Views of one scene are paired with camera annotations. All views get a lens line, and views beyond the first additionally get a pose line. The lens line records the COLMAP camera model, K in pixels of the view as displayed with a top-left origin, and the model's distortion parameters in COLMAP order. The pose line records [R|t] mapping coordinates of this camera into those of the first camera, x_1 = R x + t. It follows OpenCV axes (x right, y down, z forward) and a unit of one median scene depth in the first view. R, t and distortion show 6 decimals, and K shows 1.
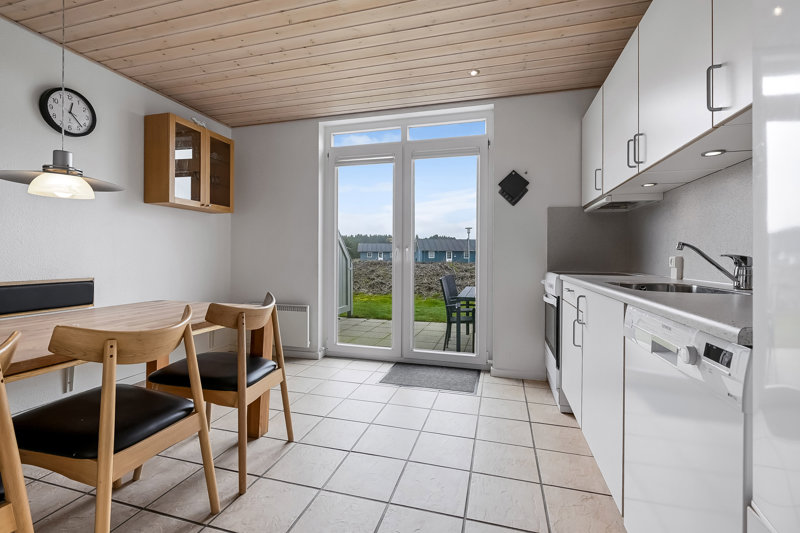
lens RADIAL K [[359.5, 0, 399.0], [0, 359.5, 260.9], [0, 0, 1]] dist [-0.000477, 0.000965]
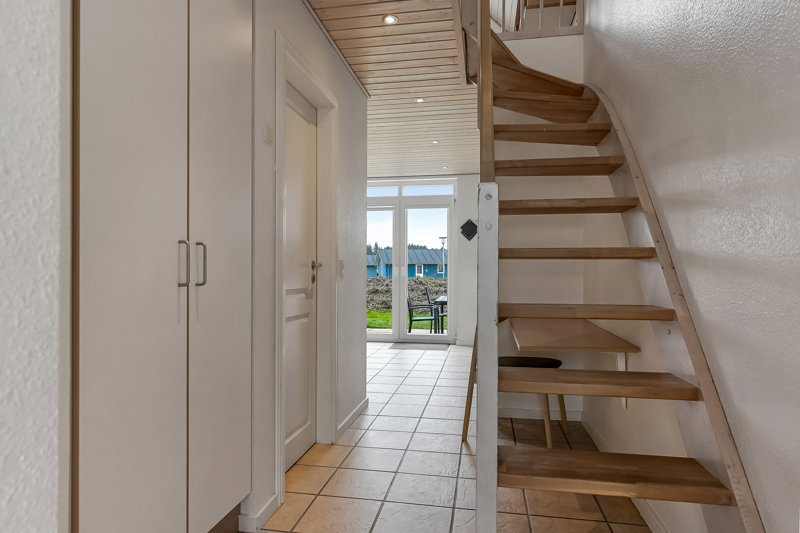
lens RADIAL K [[481.0, 0, 399.3], [0, 481.0, 268.8], [0, 0, 1]] dist [0.006419, 0.000386]
pose [[0.995010, -0.000956, 0.099768, -0.191431], [0.002596, 0.999864, -0.016314, 0.006227], [-0.099739, 0.016492, 0.994877, -1.009967]]
